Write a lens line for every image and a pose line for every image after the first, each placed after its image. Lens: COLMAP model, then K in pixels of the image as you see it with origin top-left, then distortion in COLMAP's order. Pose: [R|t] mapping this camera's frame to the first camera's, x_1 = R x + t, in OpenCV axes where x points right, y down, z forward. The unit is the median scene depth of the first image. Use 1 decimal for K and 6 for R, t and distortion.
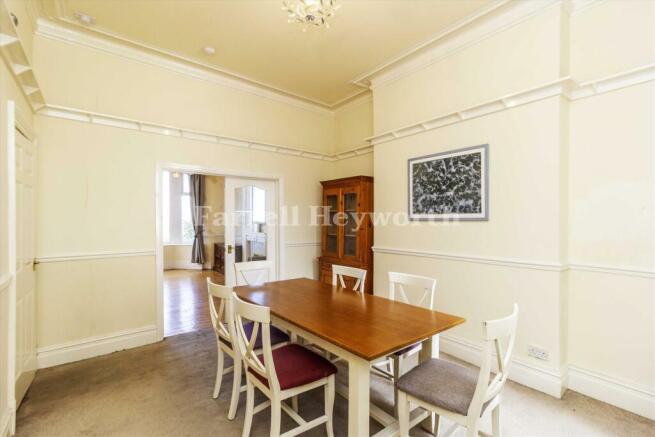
lens RADIAL K [[302.1, 0, 328.1], [0, 302.1, 217.3], [0, 0, 1]] dist [-0.001383, 0.000183]
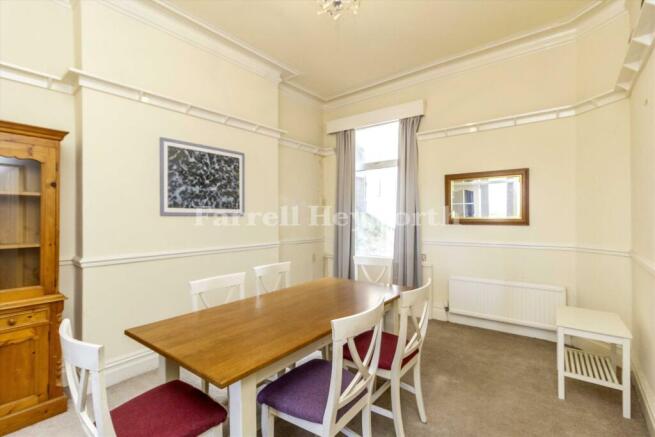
lens RADIAL K [[302.1, 0, 328.5], [0, 302.1, 219.0], [0, 0, 1]] dist [-0.001383, 0.000183]
pose [[-0.234551, -0.006811, 0.972080, -0.672088], [-0.007597, 0.999958, 0.005174, 0.014468], [-0.972074, -0.006171, -0.234593, 0.845682]]
